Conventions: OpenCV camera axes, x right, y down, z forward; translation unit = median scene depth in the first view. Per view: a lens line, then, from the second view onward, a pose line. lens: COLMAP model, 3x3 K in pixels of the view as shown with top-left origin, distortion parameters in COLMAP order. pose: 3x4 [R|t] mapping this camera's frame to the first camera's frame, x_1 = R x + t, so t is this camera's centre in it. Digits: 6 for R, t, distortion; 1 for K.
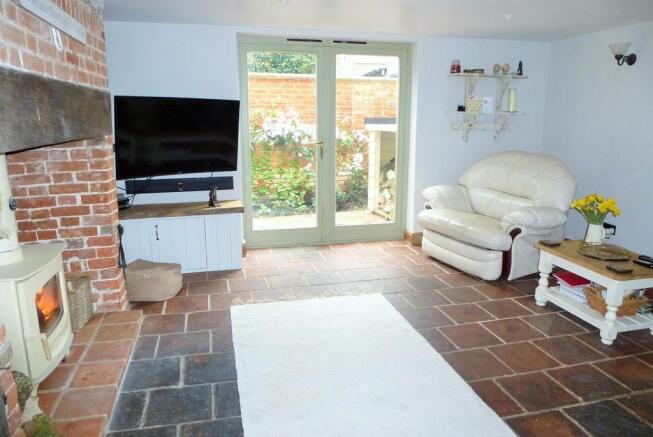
lens RADIAL K [[460.4, 0, 326.5], [0, 460.4, 218.5], [0, 0, 1]] dist [-0.069578, -0.000176]
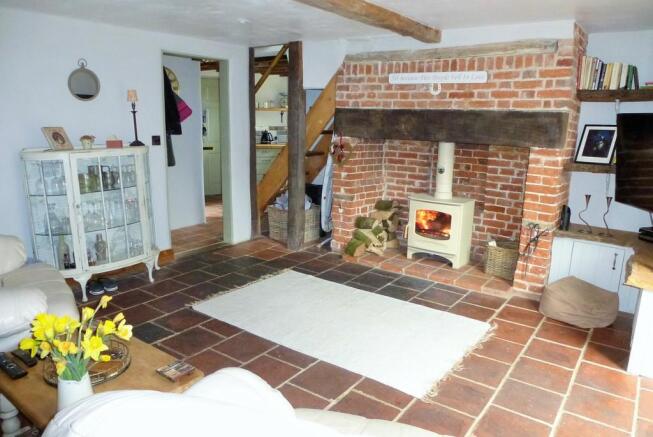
lens RADIAL K [[460.4, 0, 326.5], [0, 460.4, 218.5], [0, 0, 1]] dist [-0.069578, -0.000176]
pose [[-0.768234, 0.117429, -0.629306, 0.807888], [-0.155942, 0.919092, 0.361872, -0.392763], [0.620885, 0.376138, -0.687766, 1.699386]]
